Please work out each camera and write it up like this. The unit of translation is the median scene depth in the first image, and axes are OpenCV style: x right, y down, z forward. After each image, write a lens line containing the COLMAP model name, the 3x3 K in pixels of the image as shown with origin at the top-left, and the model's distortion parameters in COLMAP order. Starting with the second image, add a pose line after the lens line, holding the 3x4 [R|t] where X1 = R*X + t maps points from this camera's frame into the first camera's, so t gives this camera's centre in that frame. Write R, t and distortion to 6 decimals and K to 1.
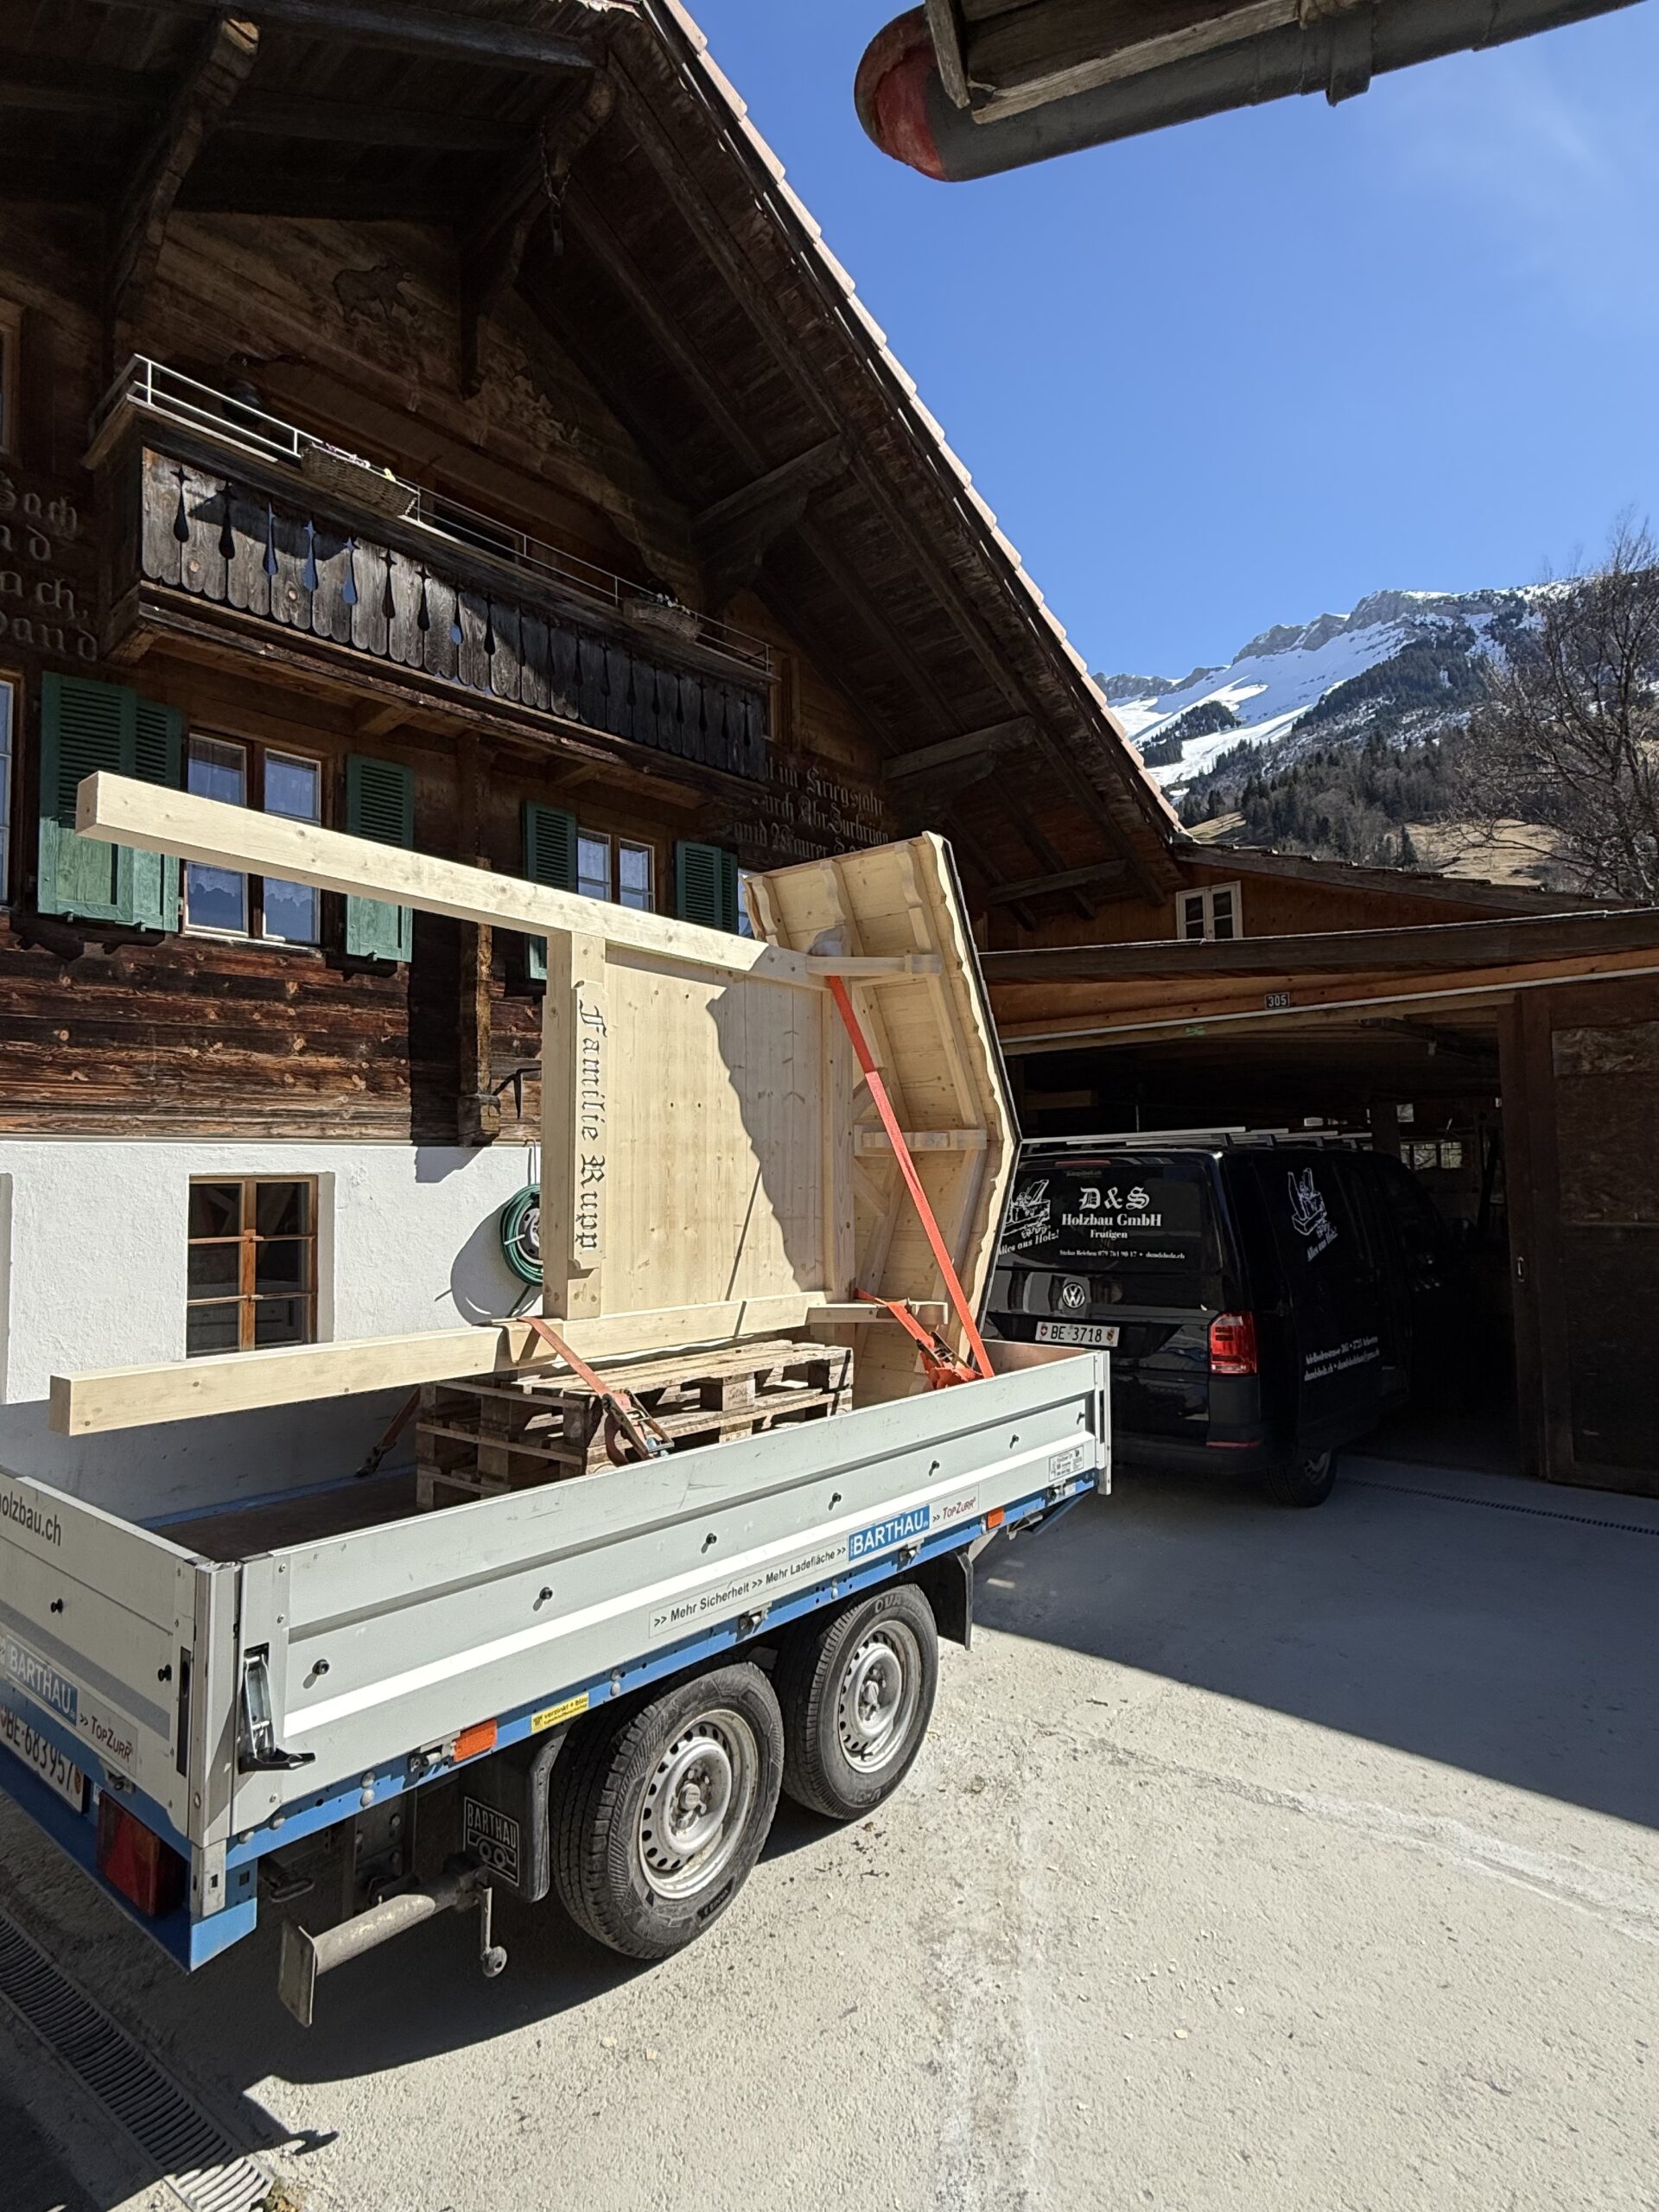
lens RADIAL K [[1153.3, 0, 830.2], [0, 1153.3, 1107.4], [0, 0, 1]] dist [0.000737, 0.000184]
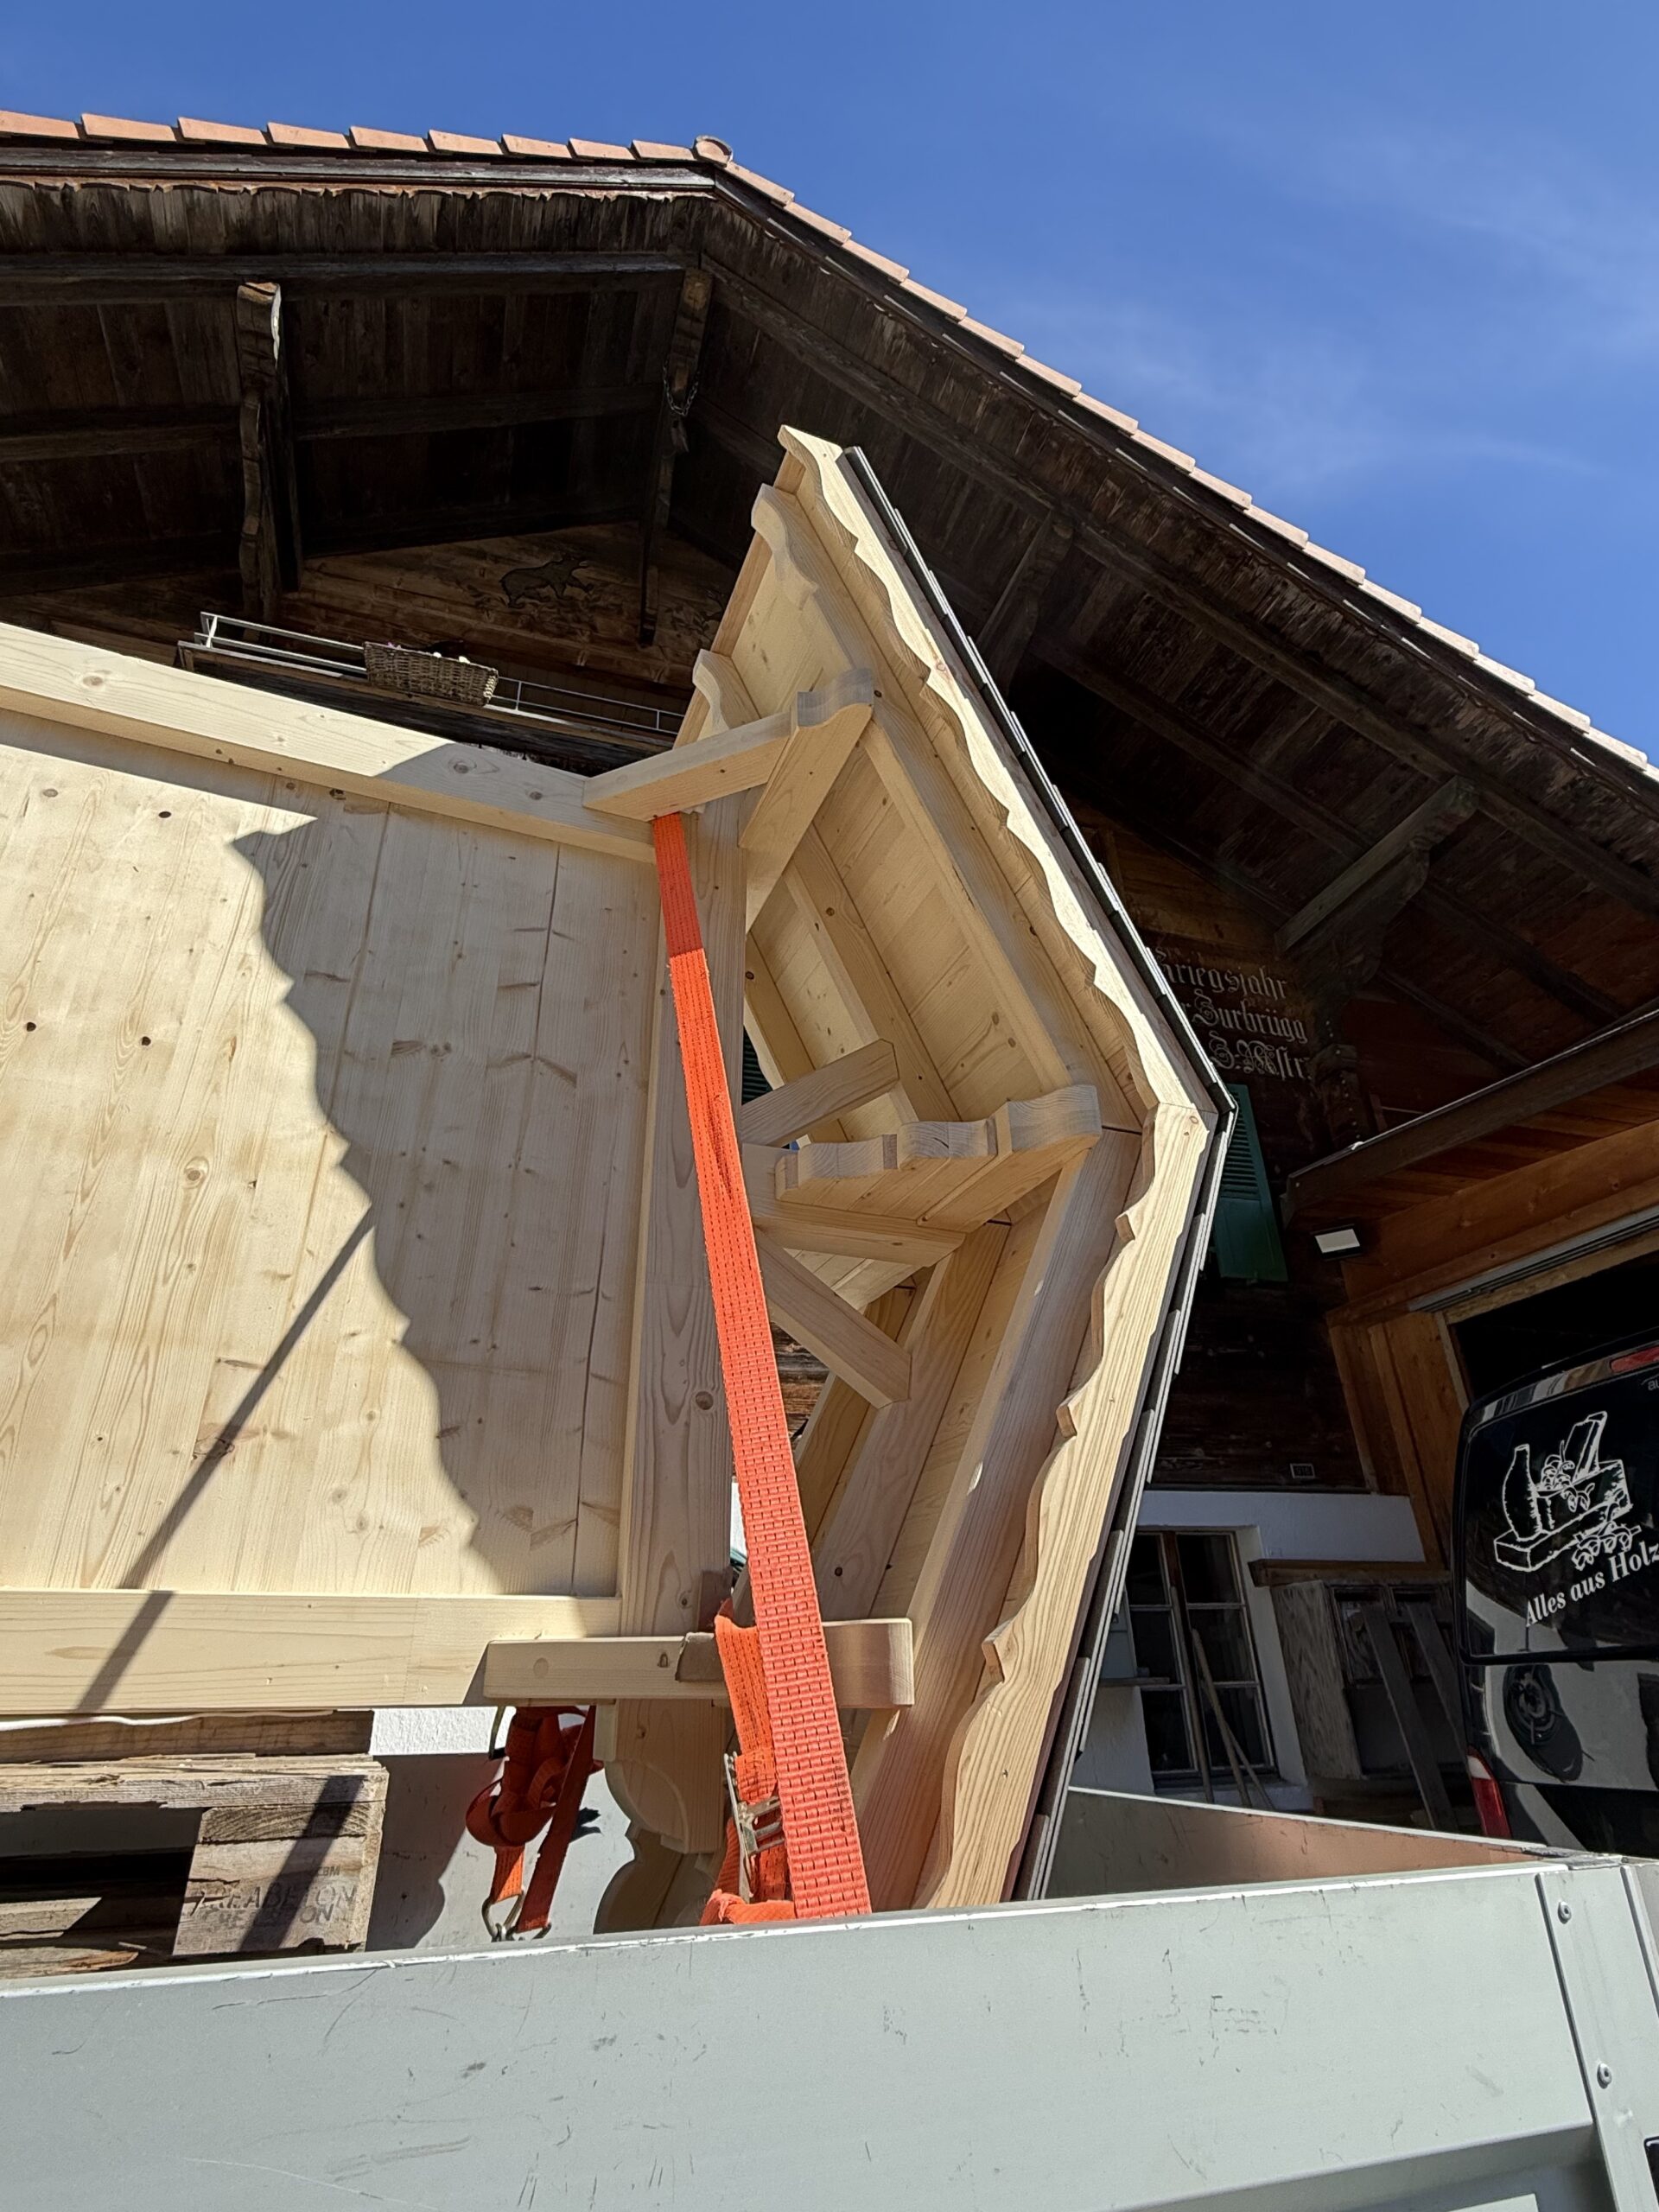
lens RADIAL K [[1153.3, 0, 830.2], [0, 1153.3, 1107.0], [0, 0, 1]] dist [0.000737, 0.000184]
pose [[0.866483, -0.231334, -0.442370, 0.157677], [0.043108, 0.917511, -0.395368, 0.113610], [0.497342, 0.323510, 0.804980, 0.504623]]
